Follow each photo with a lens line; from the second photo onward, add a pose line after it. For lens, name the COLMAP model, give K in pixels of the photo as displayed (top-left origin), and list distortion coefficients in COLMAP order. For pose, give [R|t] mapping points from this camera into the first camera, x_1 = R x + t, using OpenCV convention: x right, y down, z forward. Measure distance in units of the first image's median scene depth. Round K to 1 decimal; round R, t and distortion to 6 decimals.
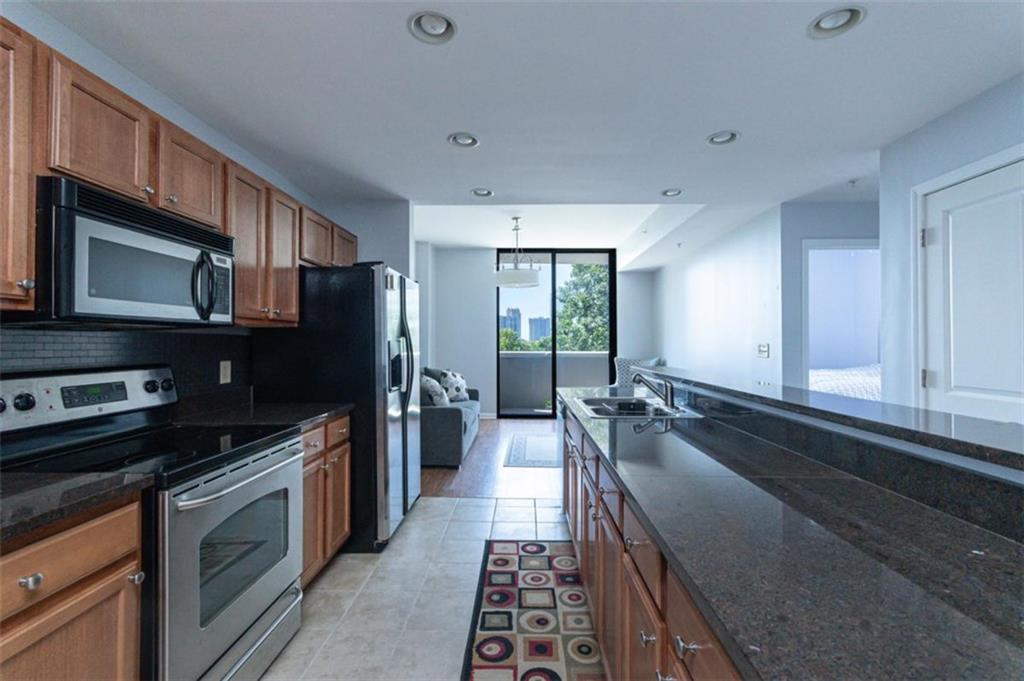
lens RADIAL K [[446.1, 0, 506.7], [0, 446.1, 339.6], [0, 0, 1]] dist [0.002231, -0.001891]
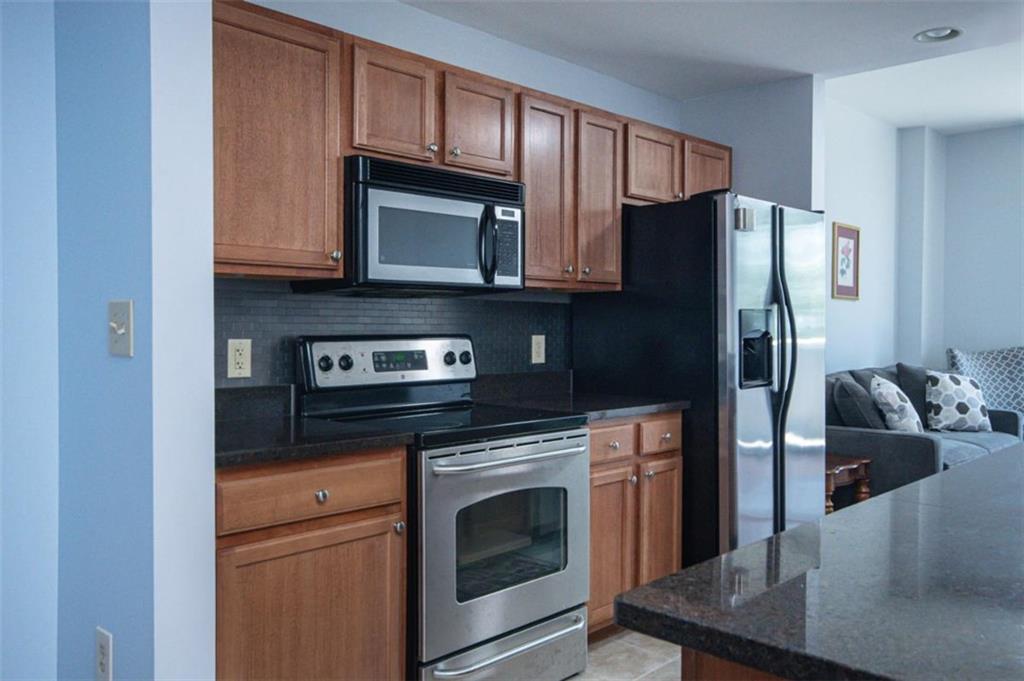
lens RADIAL K [[836.2, 0, 525.2], [0, 836.2, 335.7], [0, 0, 1]] dist [0.003342, 0.048081]
pose [[0.754210, 0.012328, -0.656517, 0.464115], [0.001058, 0.999800, 0.019989, 0.026114], [0.656632, -0.015771, 0.754046, -0.198773]]
